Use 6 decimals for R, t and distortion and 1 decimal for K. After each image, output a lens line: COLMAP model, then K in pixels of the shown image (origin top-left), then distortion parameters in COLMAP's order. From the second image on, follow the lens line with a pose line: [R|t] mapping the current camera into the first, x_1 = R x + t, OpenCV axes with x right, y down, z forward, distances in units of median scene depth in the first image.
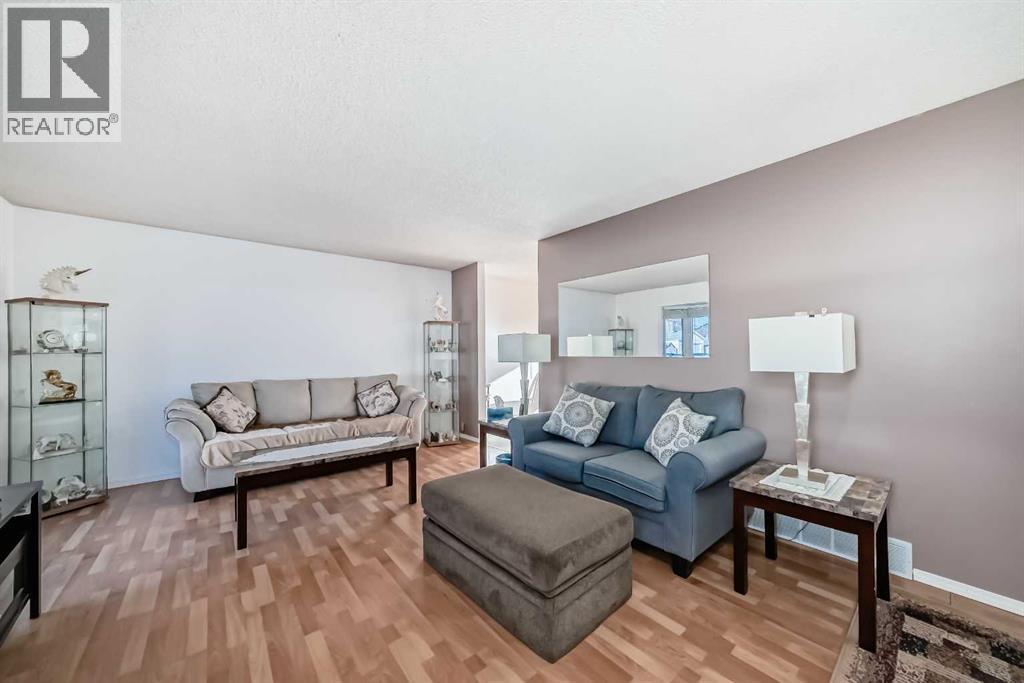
lens RADIAL K [[362.0, 0, 513.0], [0, 362.0, 347.8], [0, 0, 1]] dist [-0.023090, 0.006234]
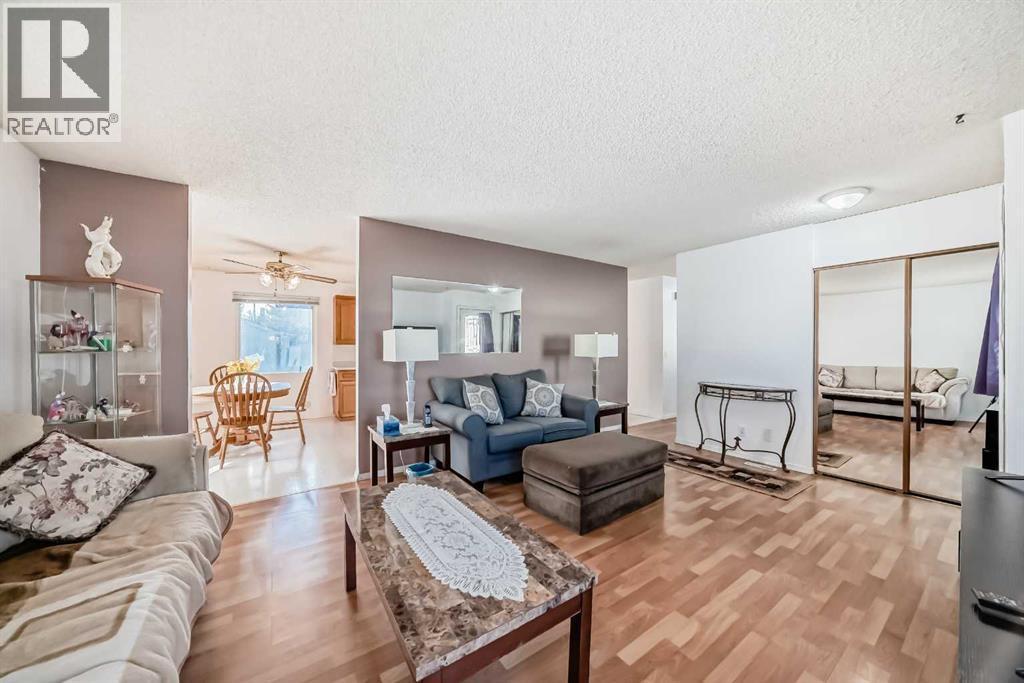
lens RADIAL K [[358.4, 0, 494.7], [0, 358.4, 346.9], [0, 0, 1]] dist [-0.013333, -0.000005]
pose [[0.120099, 0.004610, 0.992751, -0.895259], [-0.012337, 0.999919, -0.003151, 0.003396], [-0.992685, -0.011870, 0.120147, 0.733404]]
